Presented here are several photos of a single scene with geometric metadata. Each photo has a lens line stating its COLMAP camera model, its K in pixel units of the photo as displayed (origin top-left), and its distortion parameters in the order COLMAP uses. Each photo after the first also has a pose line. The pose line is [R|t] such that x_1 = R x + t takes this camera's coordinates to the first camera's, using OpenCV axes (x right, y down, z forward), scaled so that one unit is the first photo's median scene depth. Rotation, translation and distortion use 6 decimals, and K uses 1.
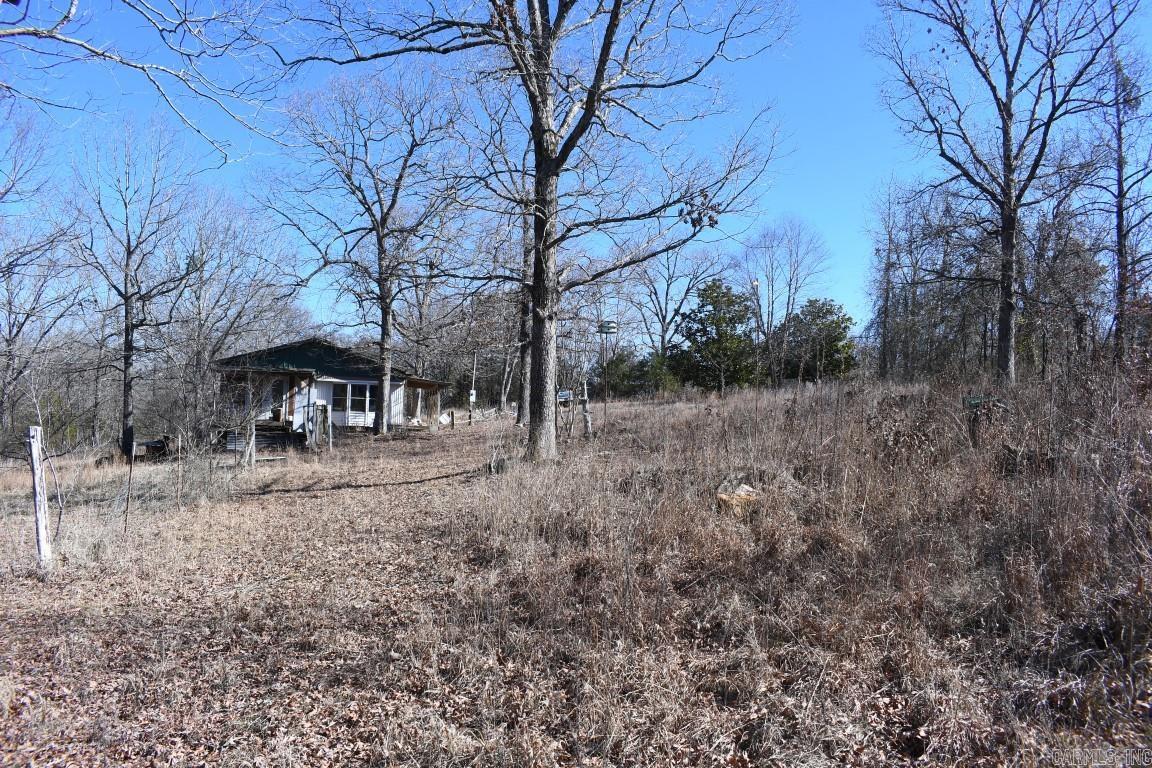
lens RADIAL K [[893.1, 0, 567.5], [0, 893.1, 371.8], [0, 0, 1]] dist [-0.099821, 0.018094]
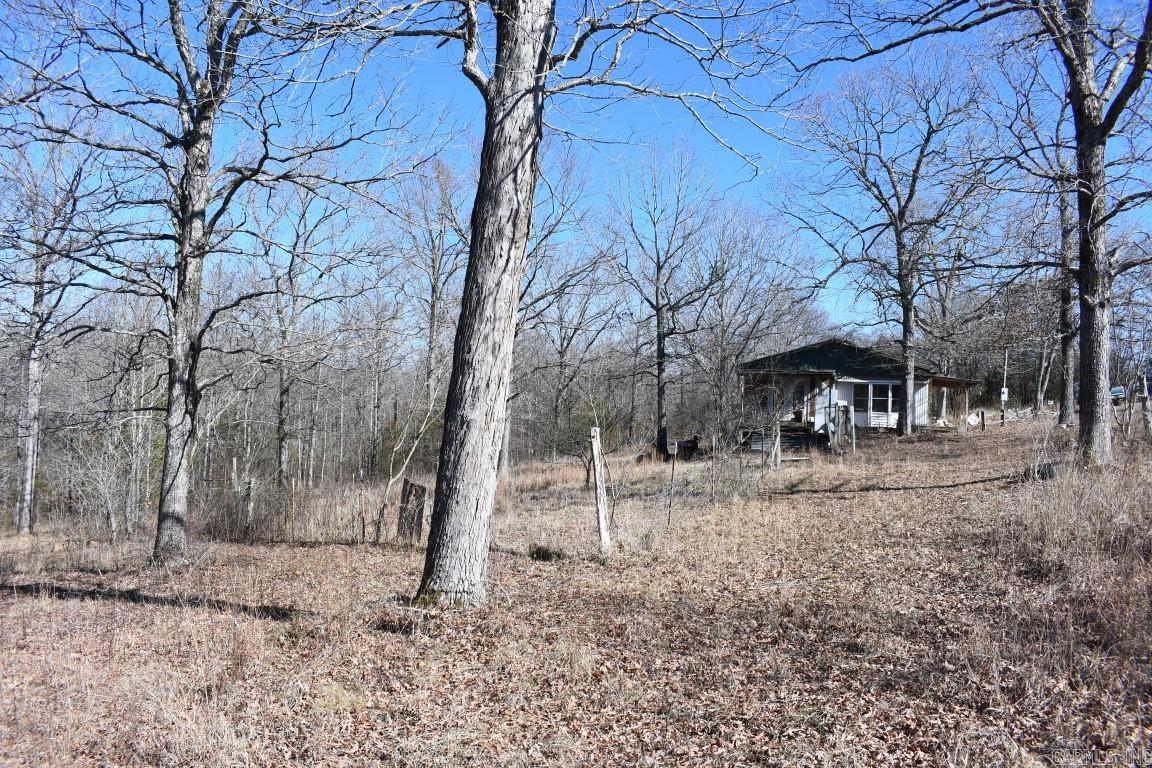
lens RADIAL K [[893.1, 0, 567.5], [0, 893.1, 371.8], [0, 0, 1]] dist [-0.099821, 0.018094]
pose [[0.843203, -0.025969, -0.536968, -0.010099], [0.025471, 0.999641, -0.008347, -0.000646], [0.536992, -0.006639, 0.843561, -0.005925]]
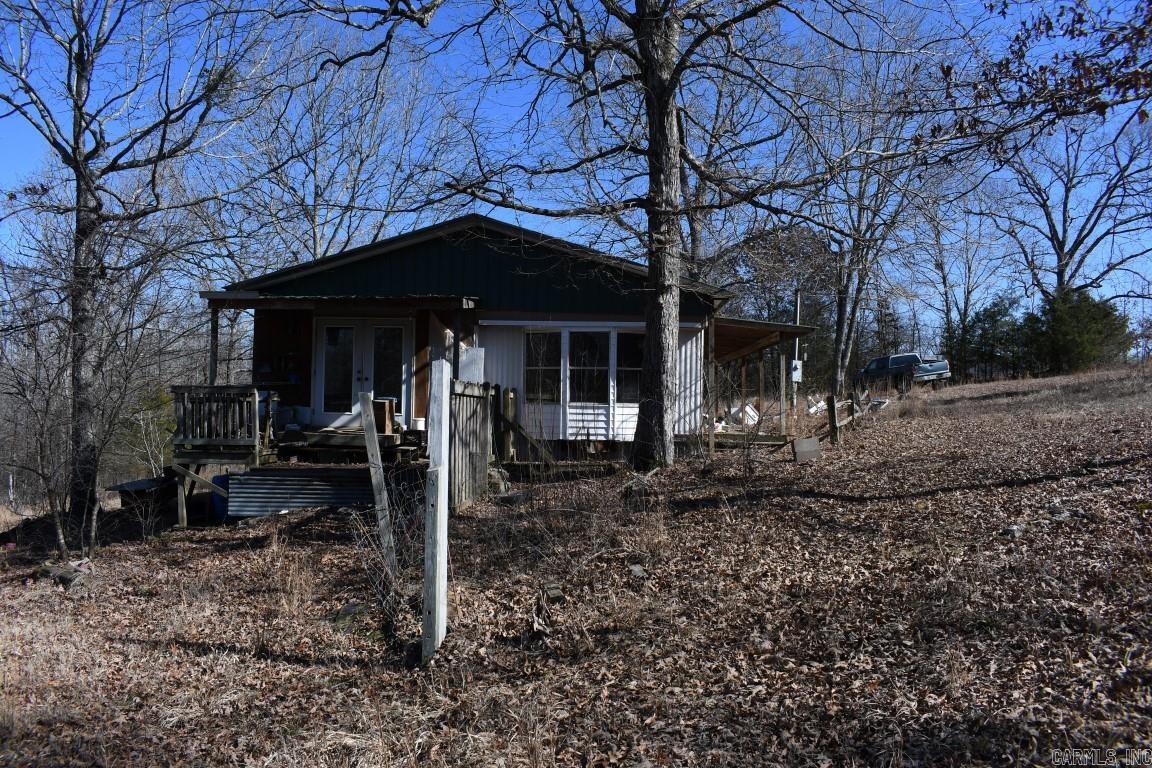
lens RADIAL K [[893.1, 0, 567.5], [0, 893.1, 371.8], [0, 0, 1]] dist [-0.099821, 0.018094]
pose [[0.968493, -0.031955, -0.246982, -0.376775], [0.033401, 0.999441, 0.001666, 0.076418], [0.246790, -0.009863, 0.969019, 1.575167]]
